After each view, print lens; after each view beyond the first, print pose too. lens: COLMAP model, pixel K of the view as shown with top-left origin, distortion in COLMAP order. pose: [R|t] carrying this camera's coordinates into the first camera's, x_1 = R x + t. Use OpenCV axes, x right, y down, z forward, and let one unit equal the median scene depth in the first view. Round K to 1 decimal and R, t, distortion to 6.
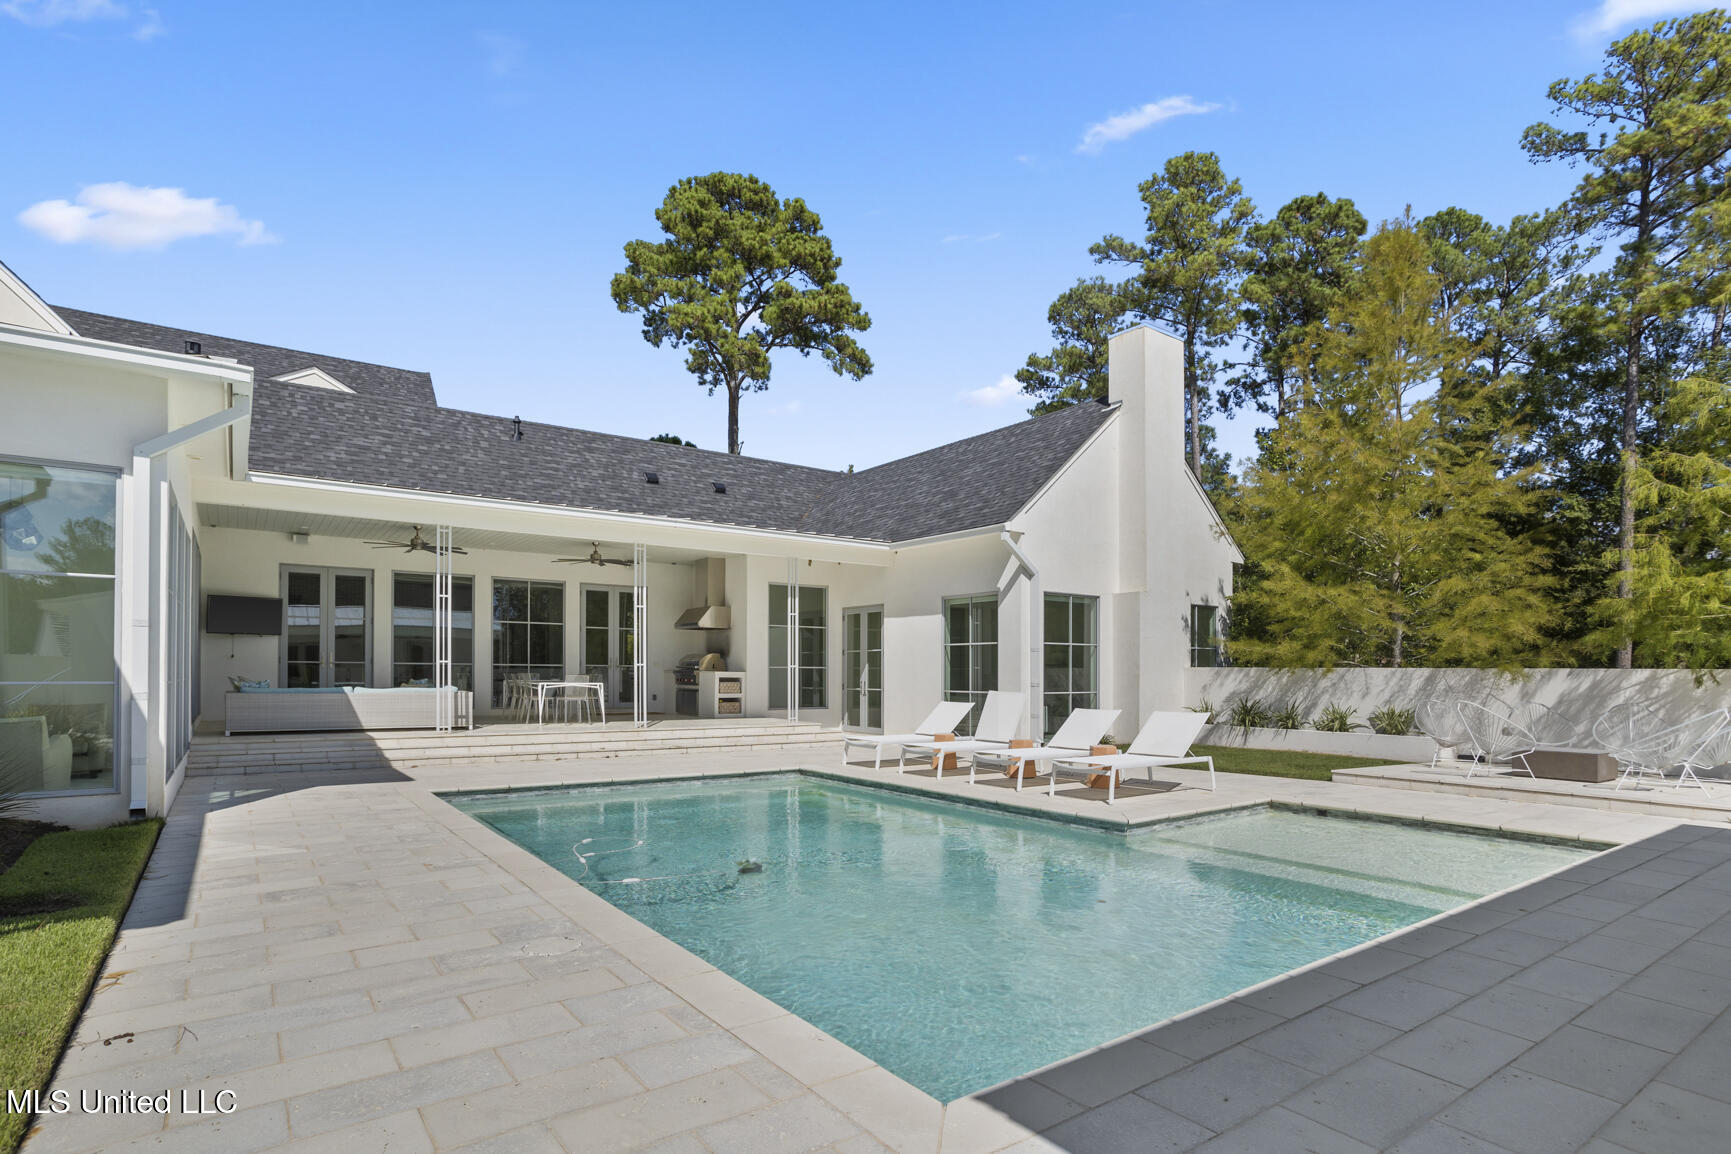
lens RADIAL K [[850.7, 0, 855.8], [0, 850.7, 665.7], [0, 0, 1]] dist [-0.026398, 0.000674]
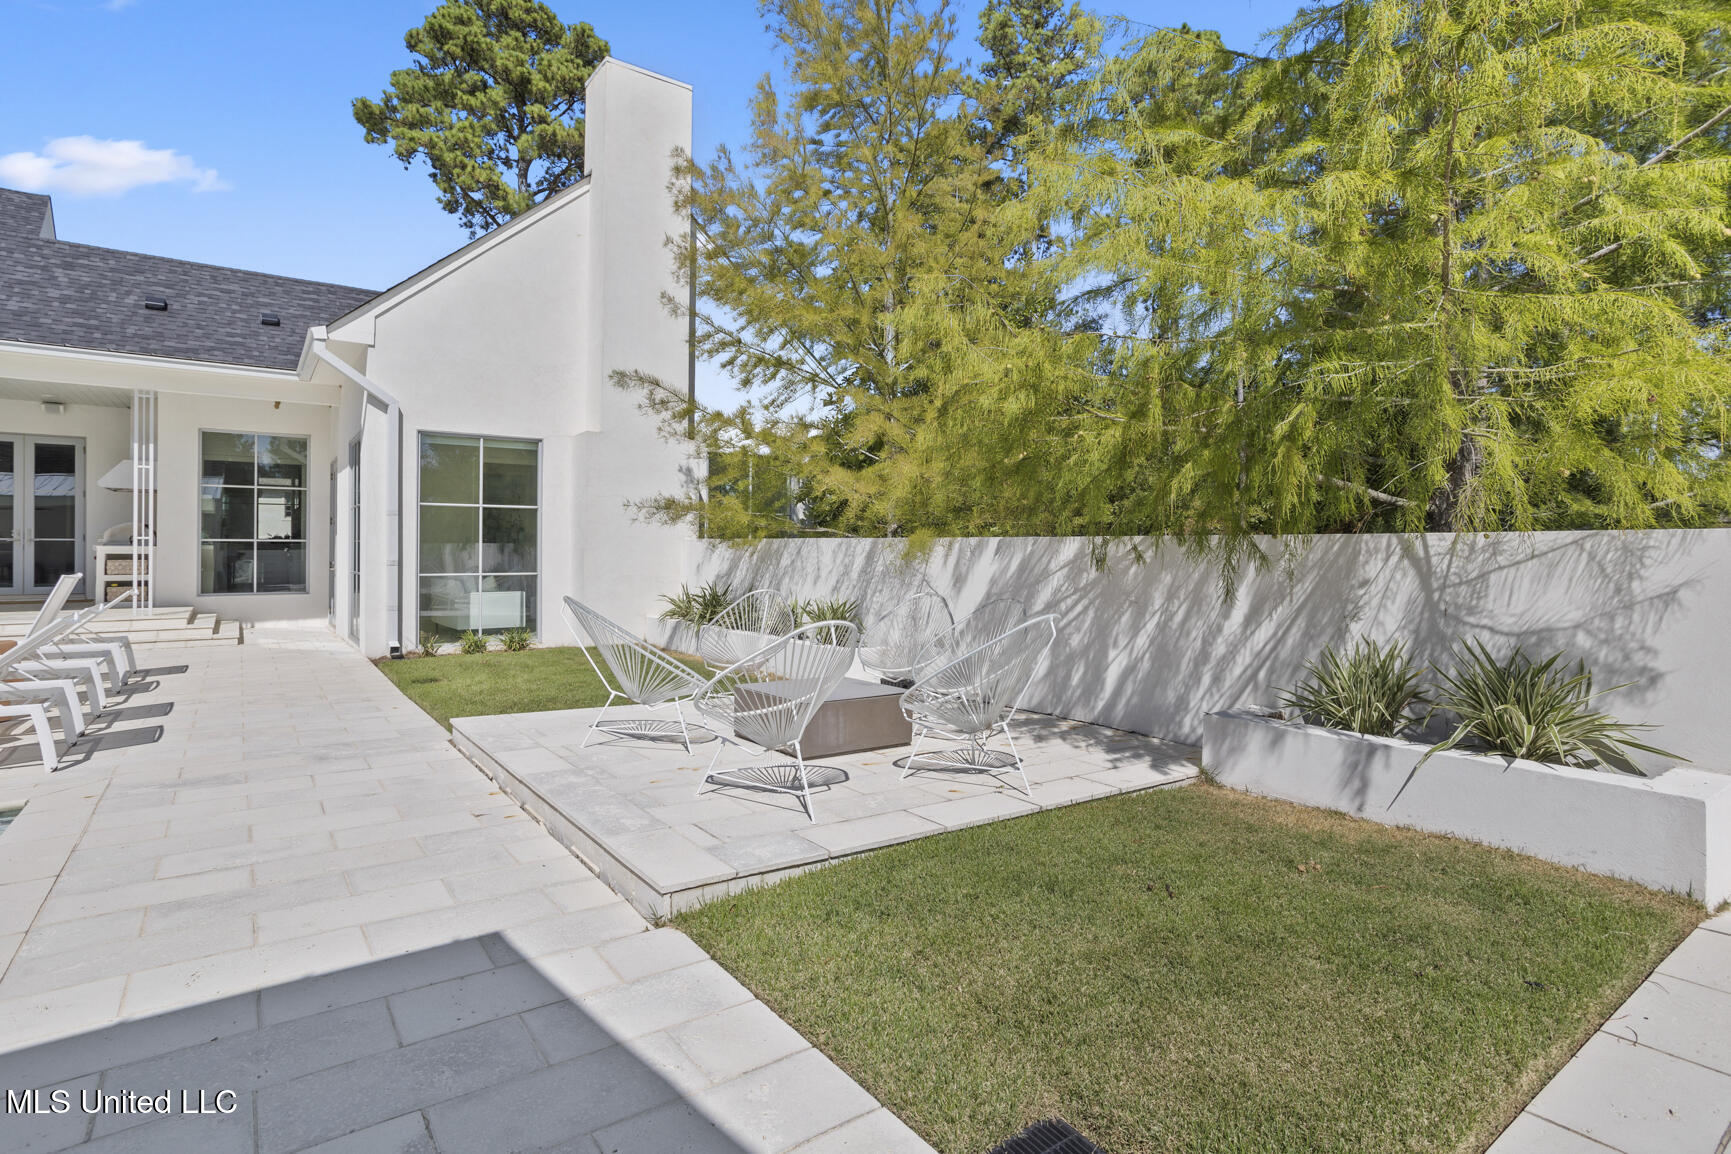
lens RADIAL K [[848.6, 0, 828.3], [0, 848.6, 536.6], [0, 0, 1]] dist [0.000791, 0.000332]
pose [[0.999695, -0.000393, -0.024701, 0.163734], [0.000158, 0.999955, -0.009512, 0.001923], [0.024704, 0.009506, 0.999650, 0.088271]]
